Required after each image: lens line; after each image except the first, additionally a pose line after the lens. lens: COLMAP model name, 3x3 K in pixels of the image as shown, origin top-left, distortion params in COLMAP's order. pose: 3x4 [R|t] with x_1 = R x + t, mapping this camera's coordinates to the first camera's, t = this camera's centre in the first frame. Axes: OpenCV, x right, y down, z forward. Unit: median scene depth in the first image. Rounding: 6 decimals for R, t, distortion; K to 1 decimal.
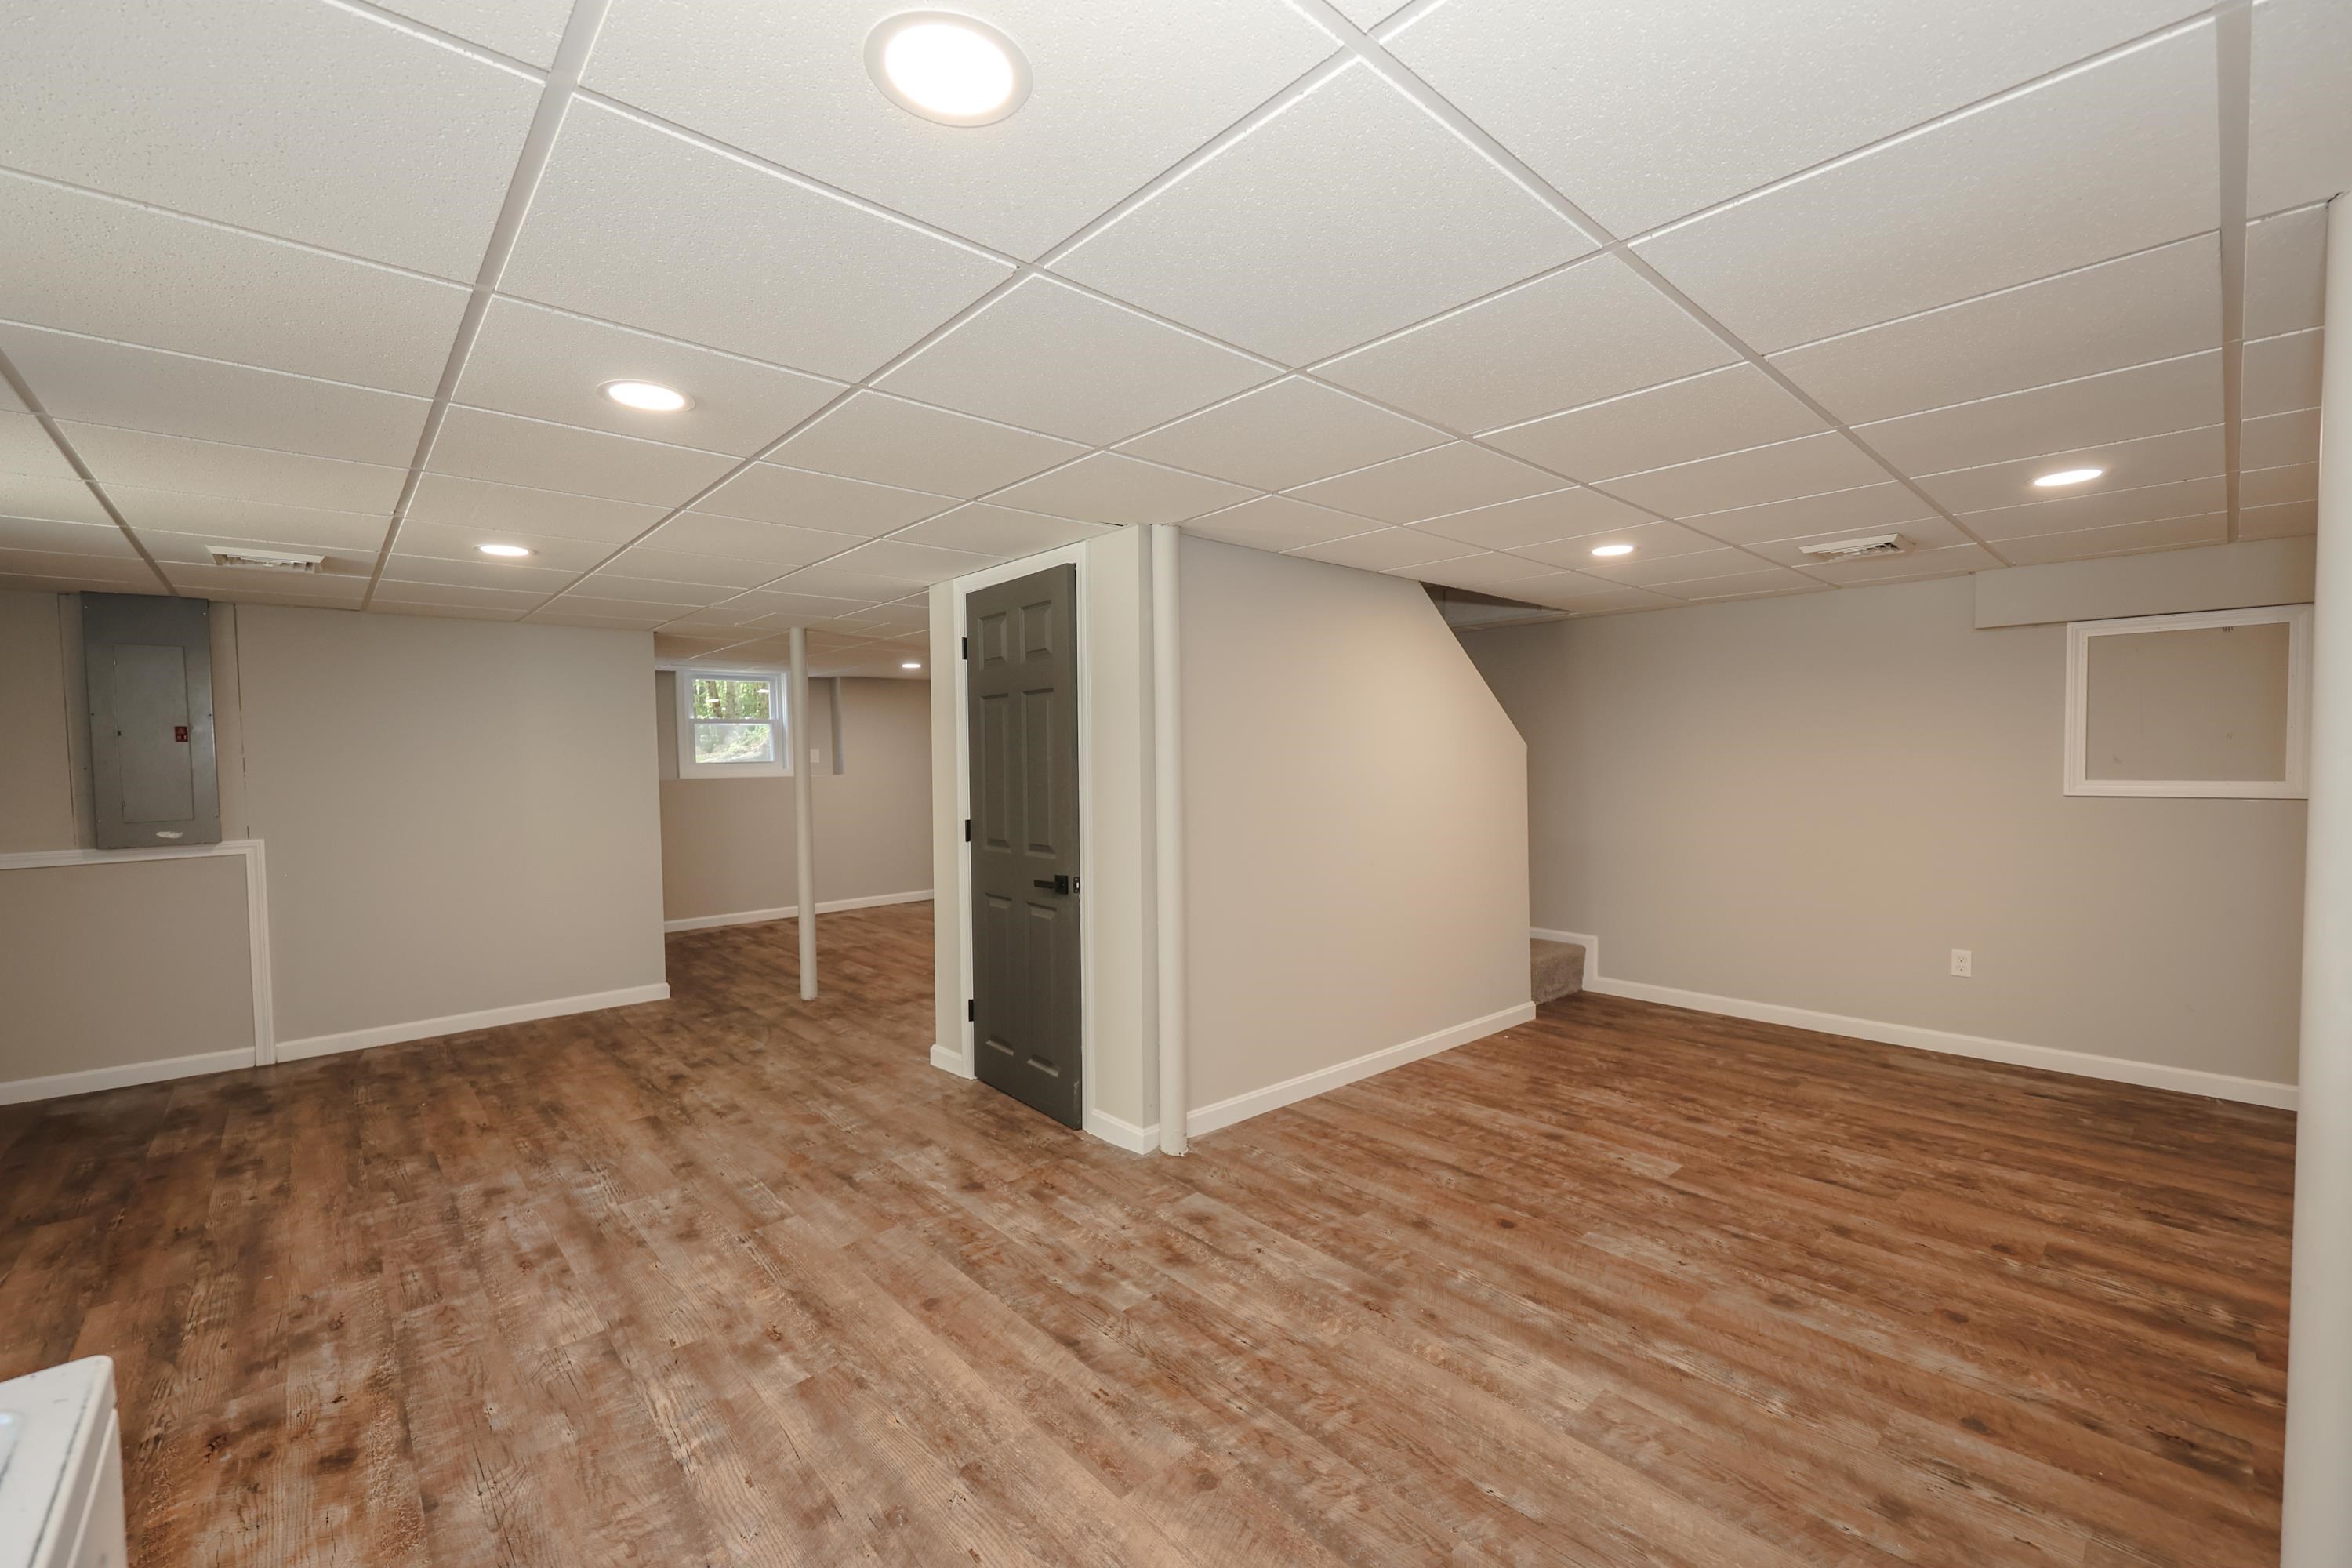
lens RADIAL K [[962.5, 0, 1184.5], [0, 962.5, 789.2], [0, 0, 1]] dist [0.003954, 0.000608]
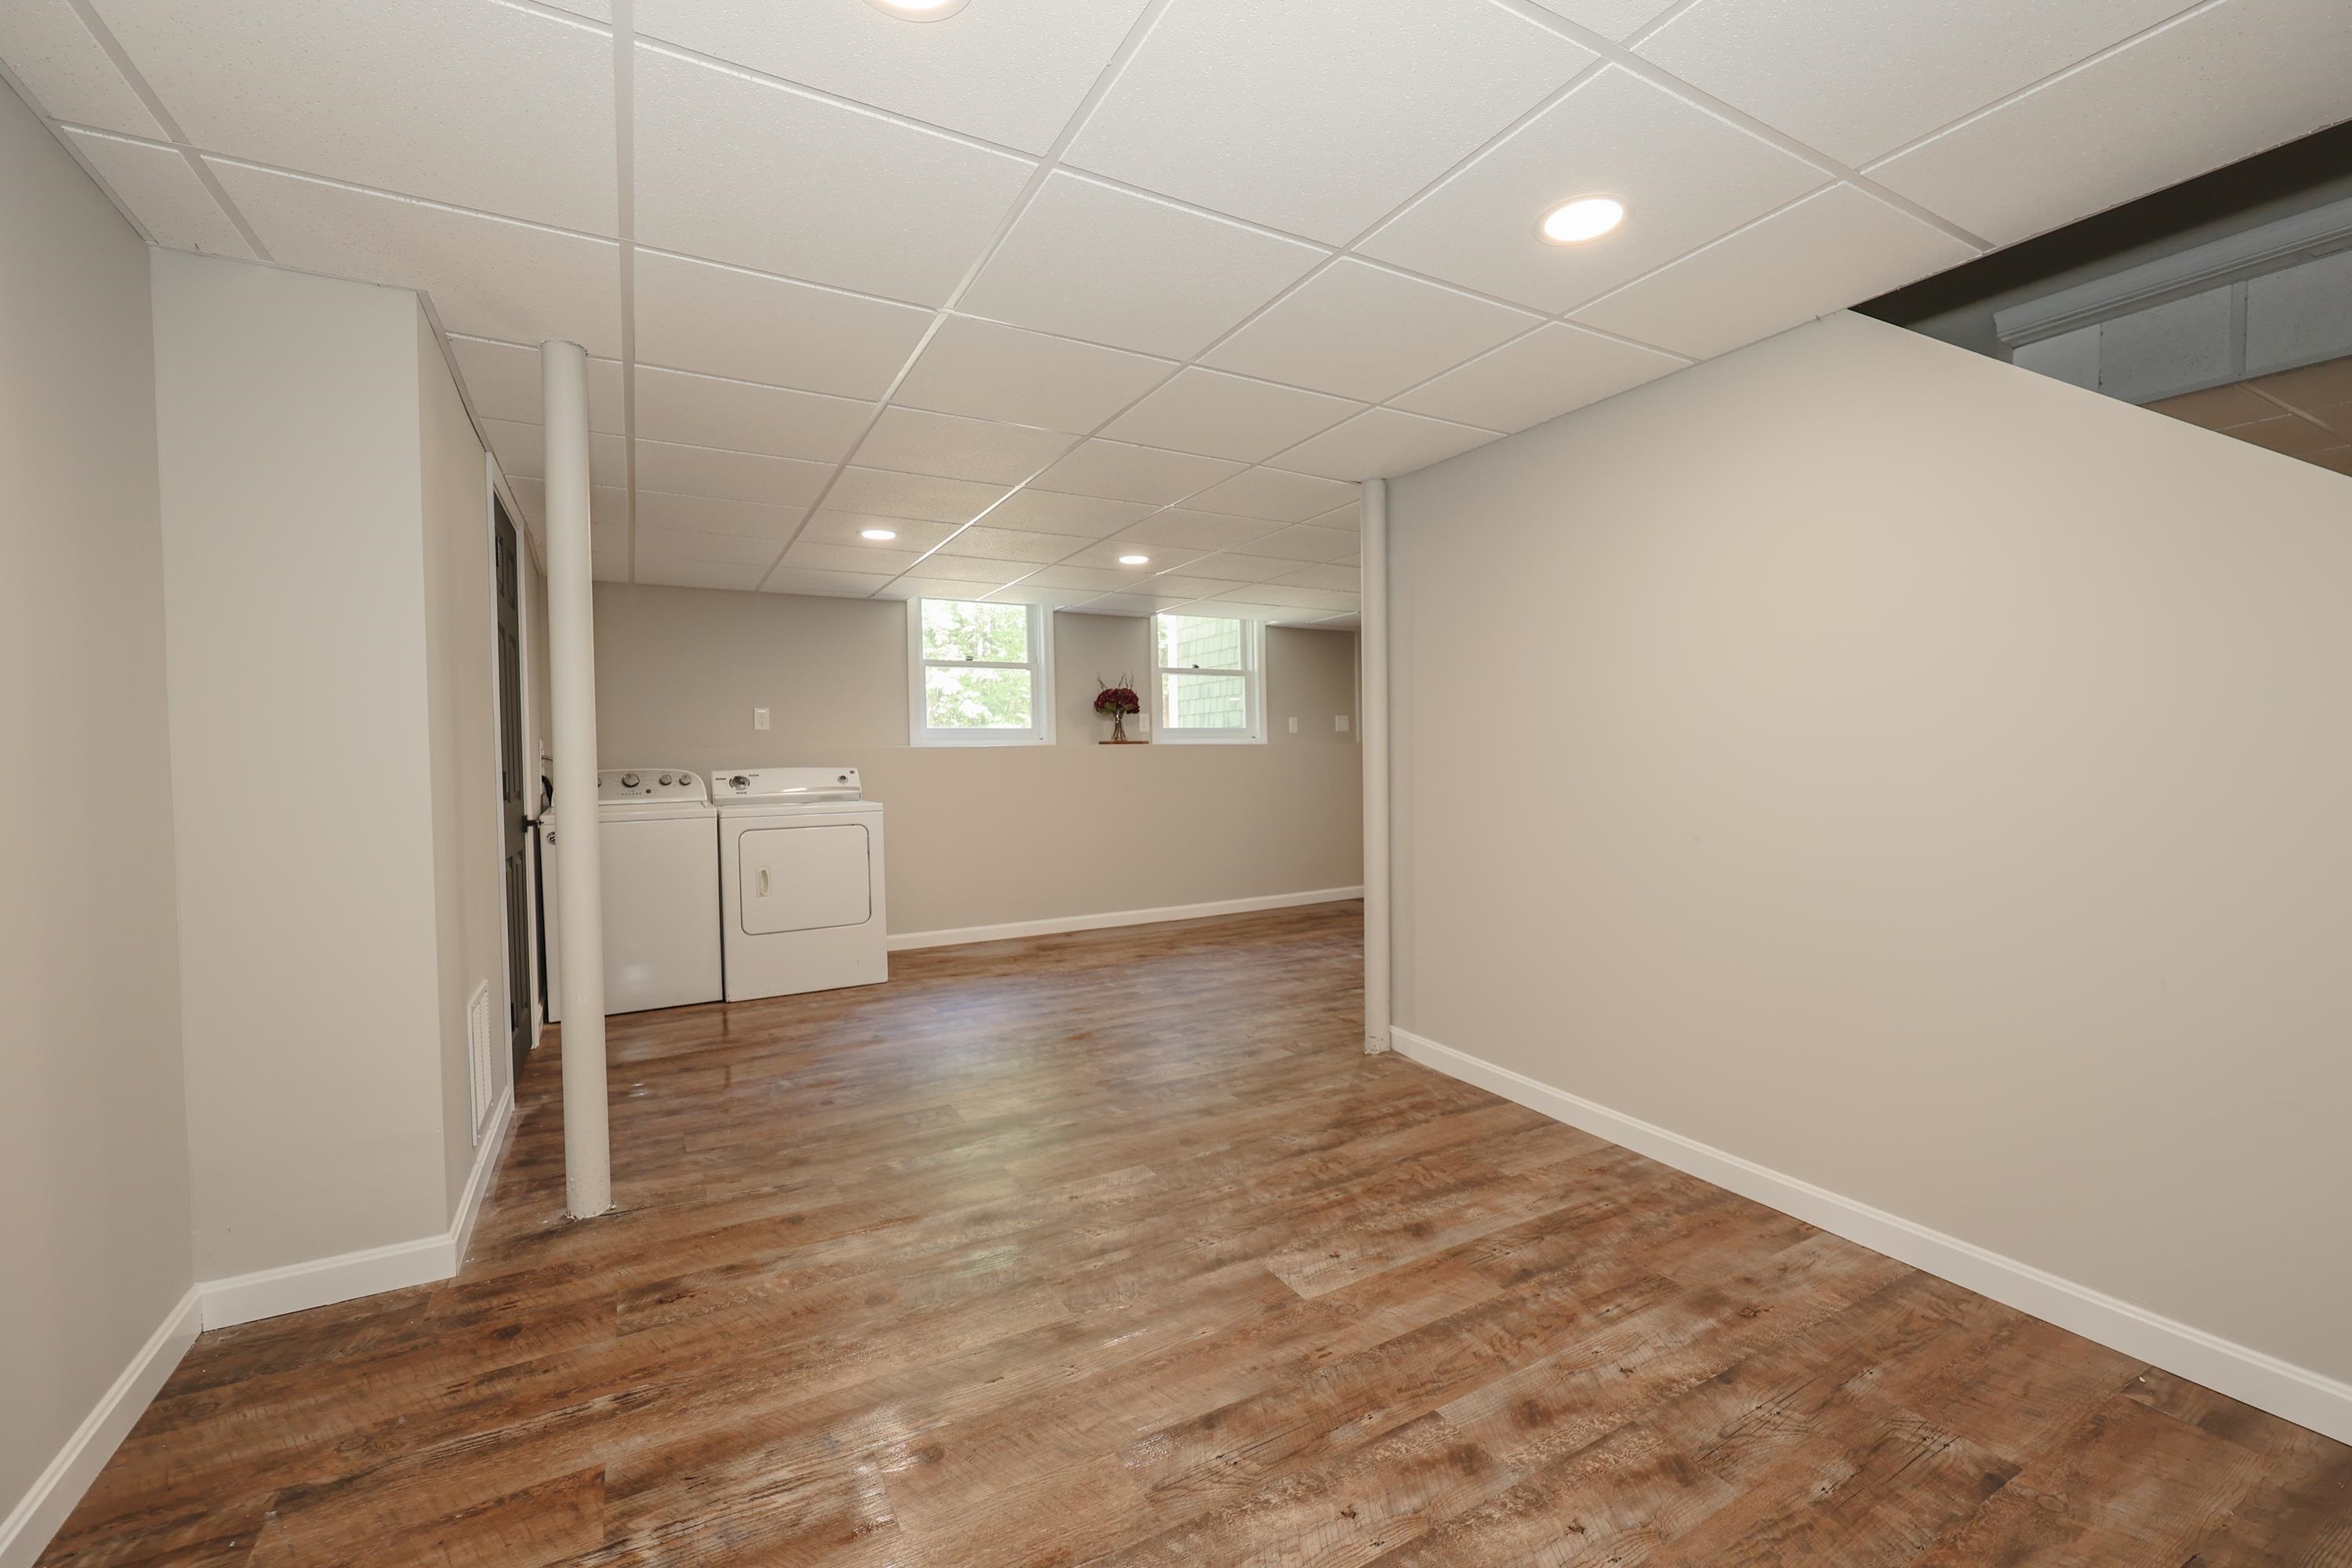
lens RADIAL K [[962.5, 0, 1180.1], [0, 962.5, 779.7], [0, 0, 1]] dist [0.003954, 0.000608]
pose [[-0.227231, 0.032048, -0.973314, 1.227912], [-0.019629, 0.999105, 0.037480, 0.030996], [0.973643, 0.027622, -0.226398, 1.136257]]
